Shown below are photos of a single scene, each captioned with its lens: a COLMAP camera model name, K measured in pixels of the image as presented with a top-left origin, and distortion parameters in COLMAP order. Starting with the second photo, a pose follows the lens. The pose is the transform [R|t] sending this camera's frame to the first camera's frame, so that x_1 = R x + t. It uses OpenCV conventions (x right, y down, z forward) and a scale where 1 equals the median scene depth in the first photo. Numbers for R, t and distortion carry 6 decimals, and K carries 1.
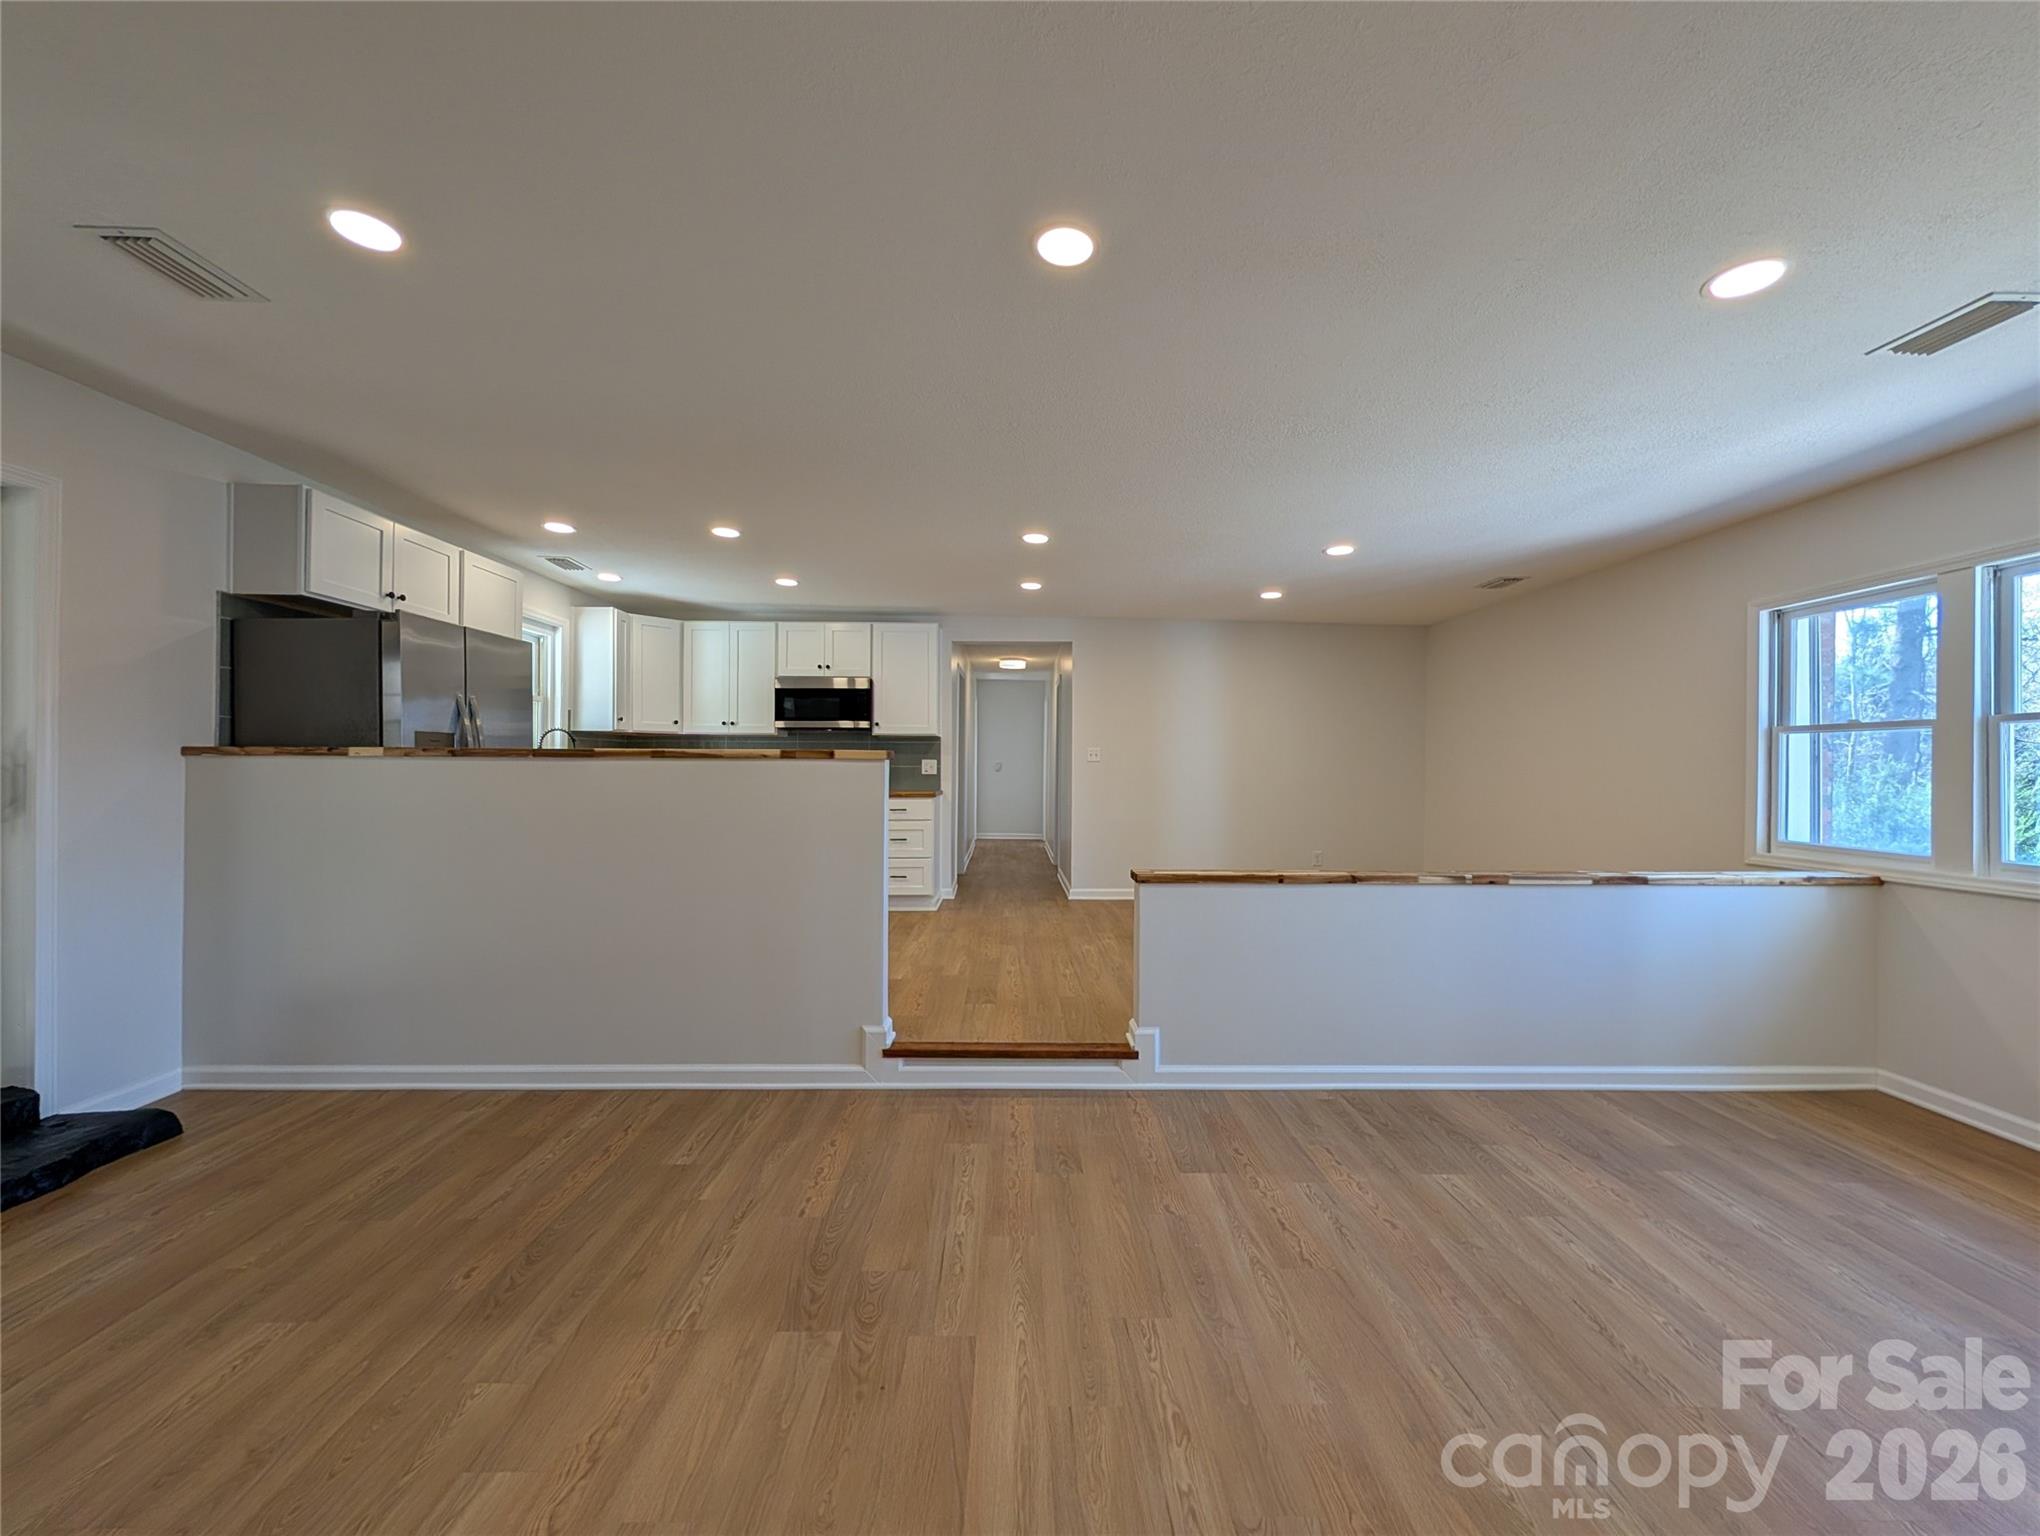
lens RADIAL K [[791.9, 0, 1019.4], [0, 791.9, 767.5], [0, 0, 1]] dist [0.001577, -0.000120]
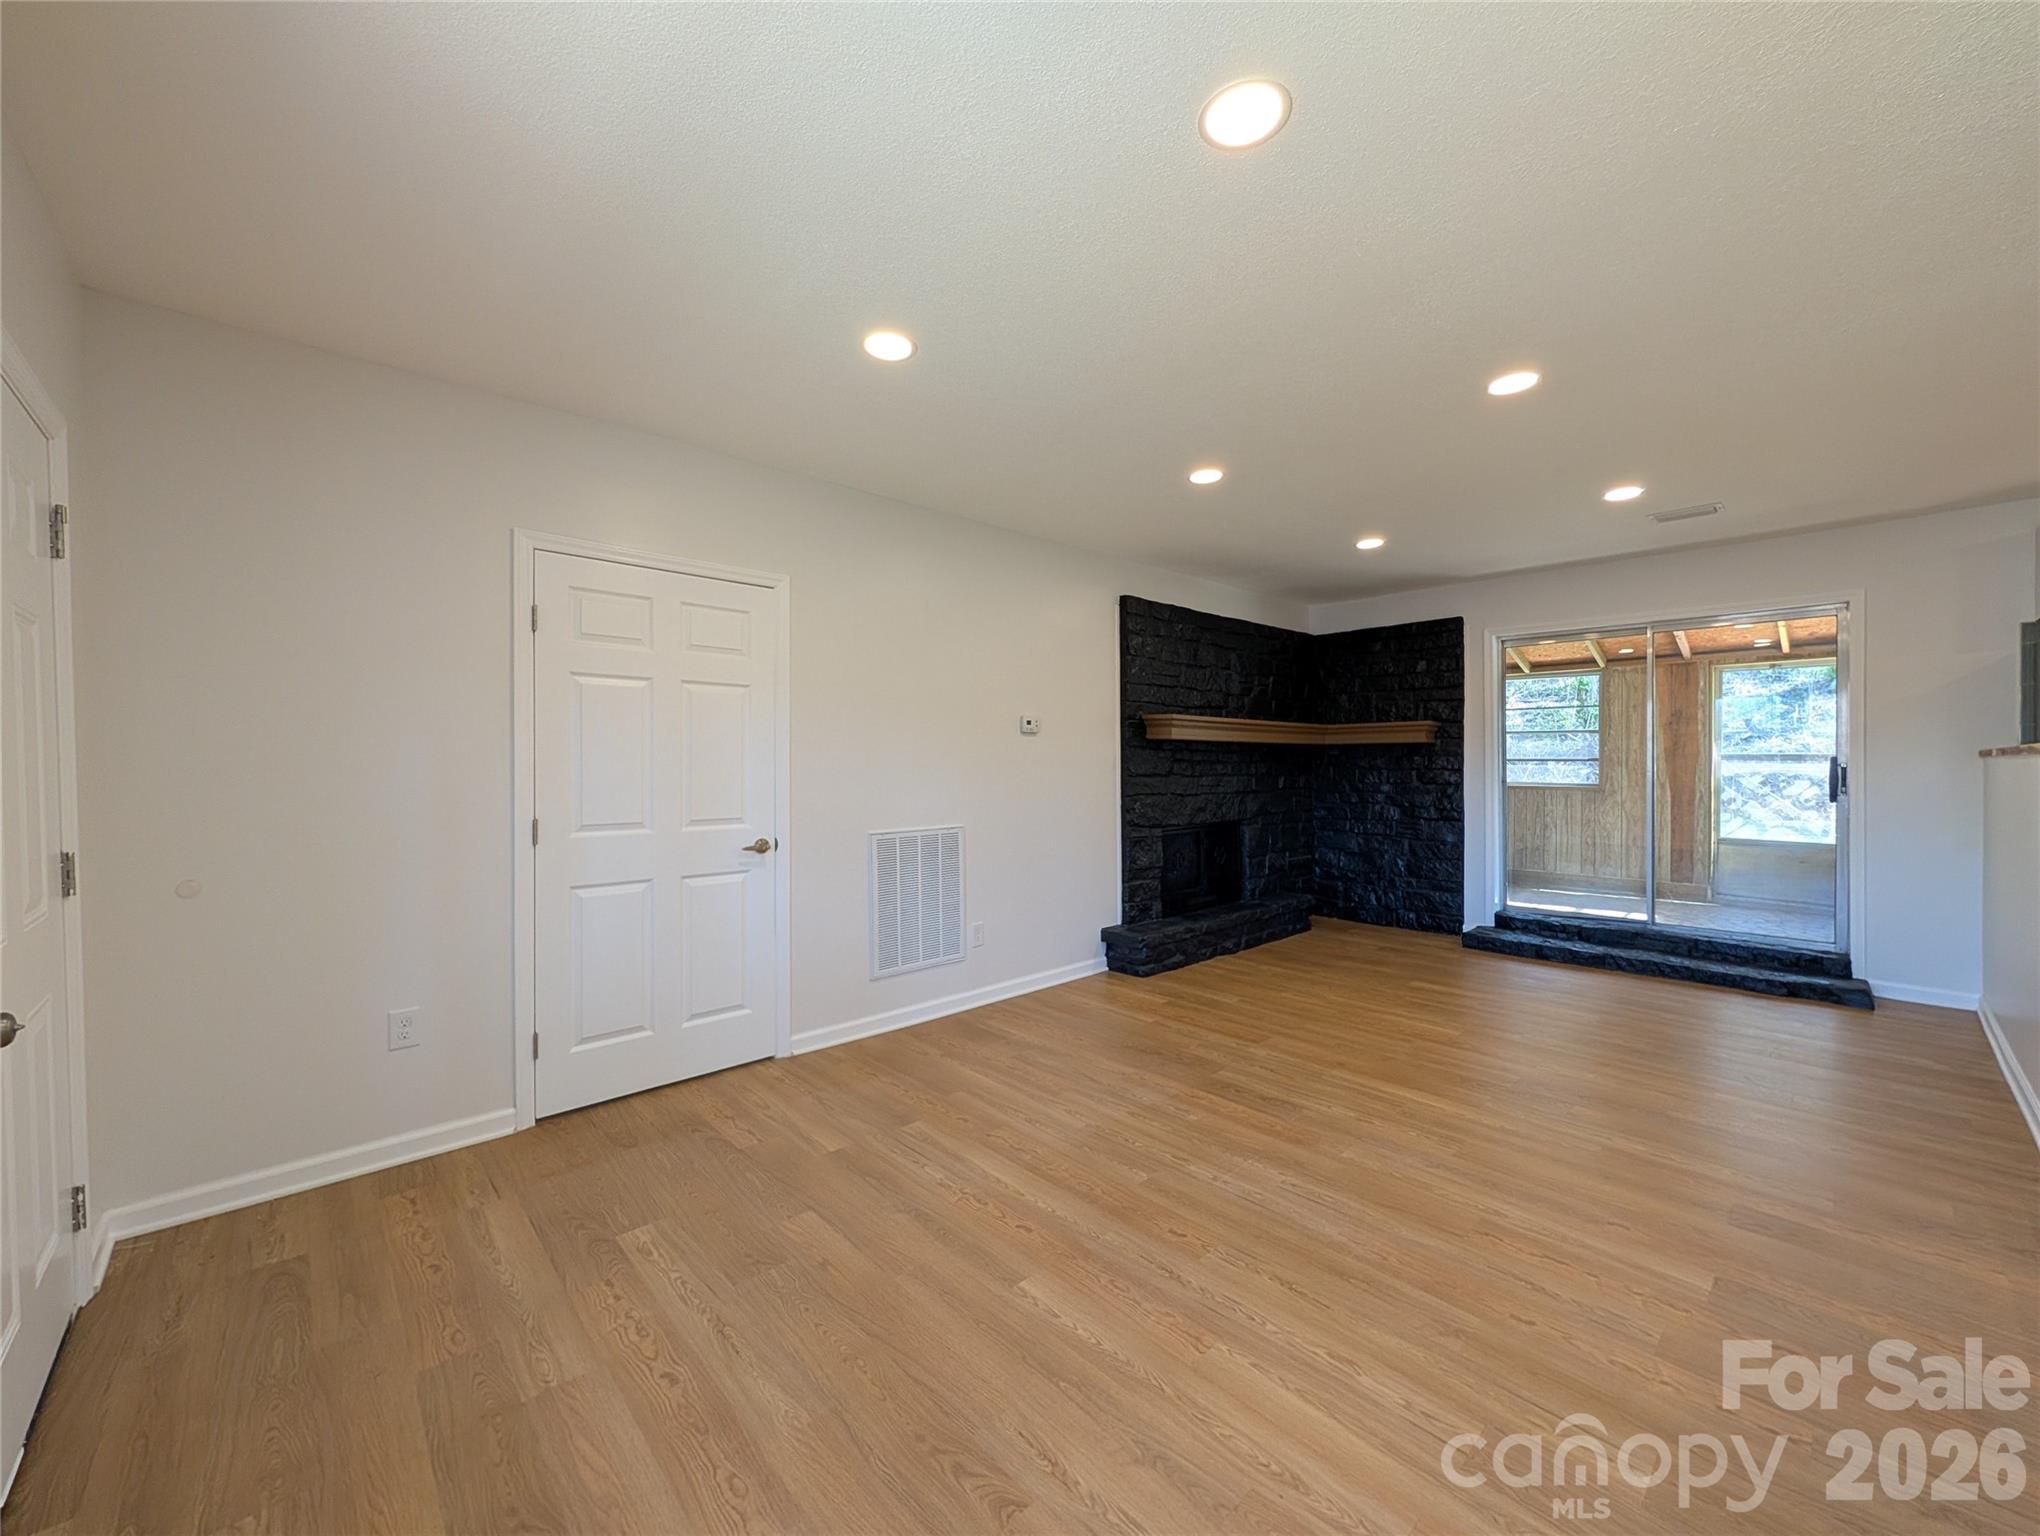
lens RADIAL K [[791.9, 0, 1022.1], [0, 791.9, 767.6], [0, 0, 1]] dist [0.001577, -0.000120]
pose [[-0.737765, -0.001986, -0.675055, 0.958015], [-0.002535, 0.999997, -0.000172, 0.005843], [0.675053, 0.001585, -0.737768, 0.856231]]
